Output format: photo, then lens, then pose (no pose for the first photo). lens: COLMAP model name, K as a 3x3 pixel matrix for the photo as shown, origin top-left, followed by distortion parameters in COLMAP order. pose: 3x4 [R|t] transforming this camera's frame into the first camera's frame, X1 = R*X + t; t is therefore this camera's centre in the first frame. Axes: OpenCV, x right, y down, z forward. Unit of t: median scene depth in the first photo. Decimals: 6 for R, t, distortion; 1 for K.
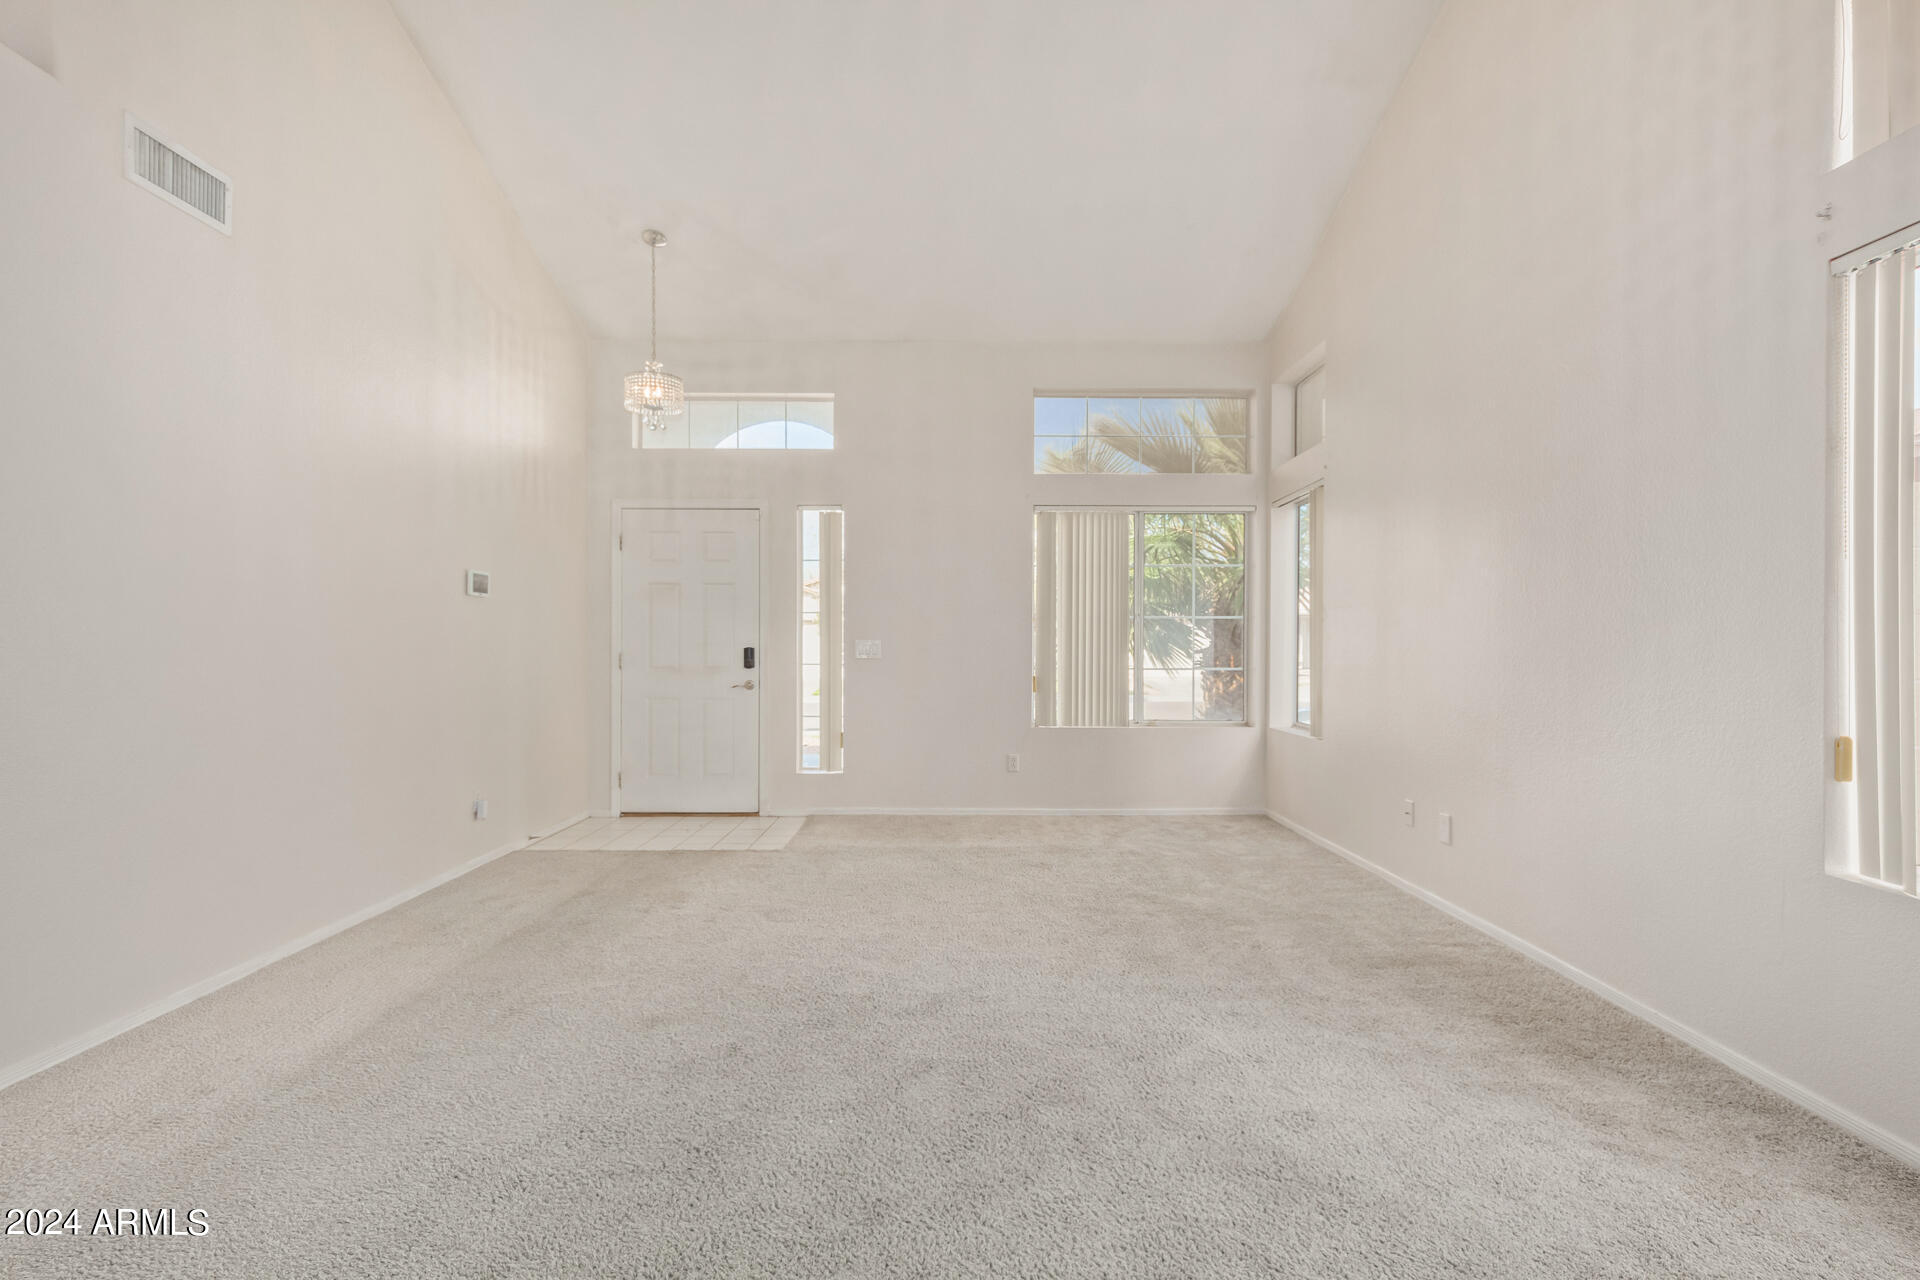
lens RADIAL K [[899.7, 0, 961.1], [0, 899.7, 649.9], [0, 0, 1]] dist [0.011382, -0.000233]
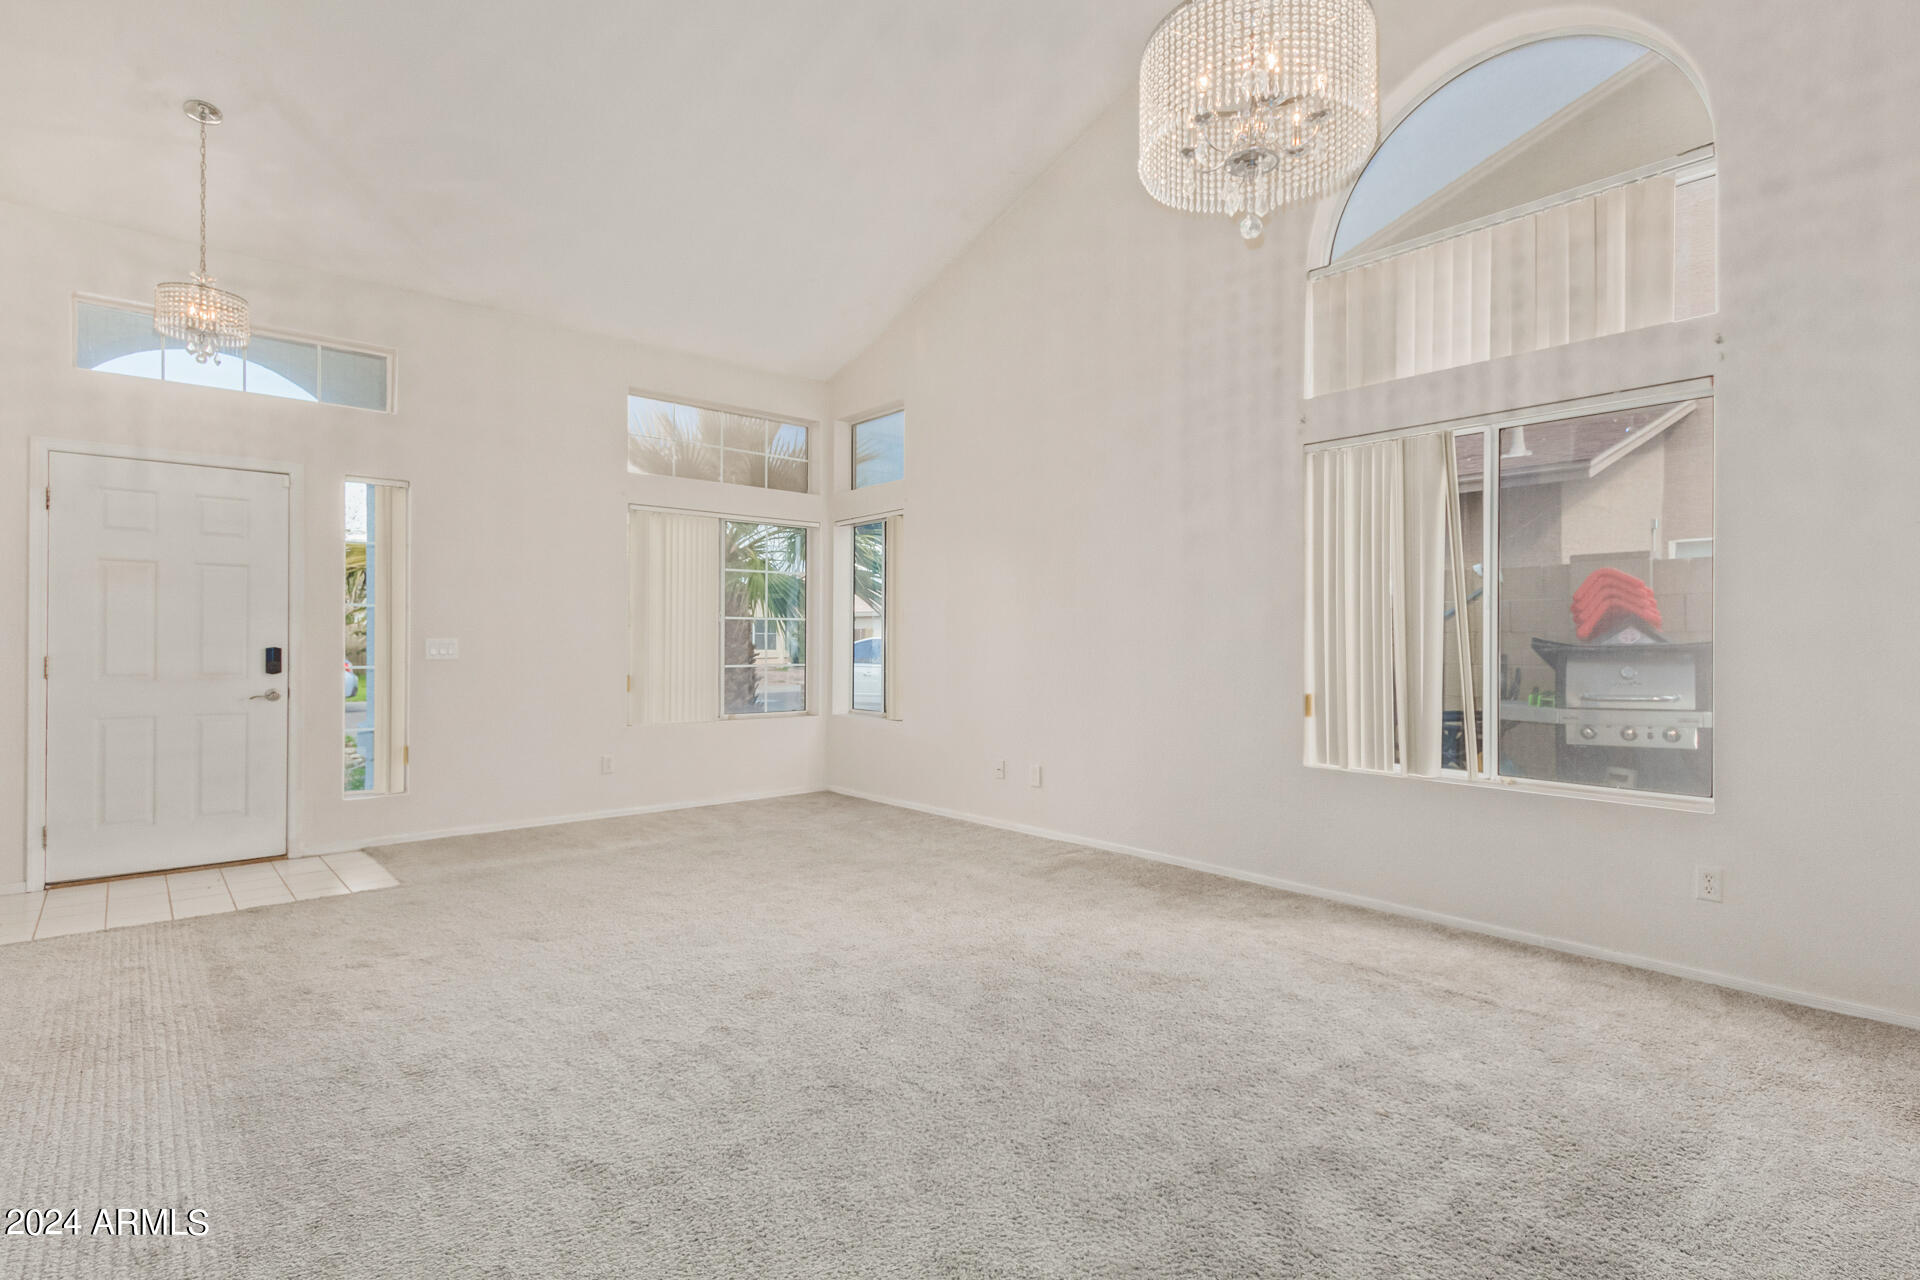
lens RADIAL K [[899.7, 0, 958.2], [0, 899.7, 637.0], [0, 0, 1]] dist [0.011382, -0.000233]
pose [[0.768650, 0.004780, 0.639651, -0.458825], [0.002678, 0.999939, -0.010690, -0.002564], [-0.639664, 0.009930, 0.768591, 0.005563]]
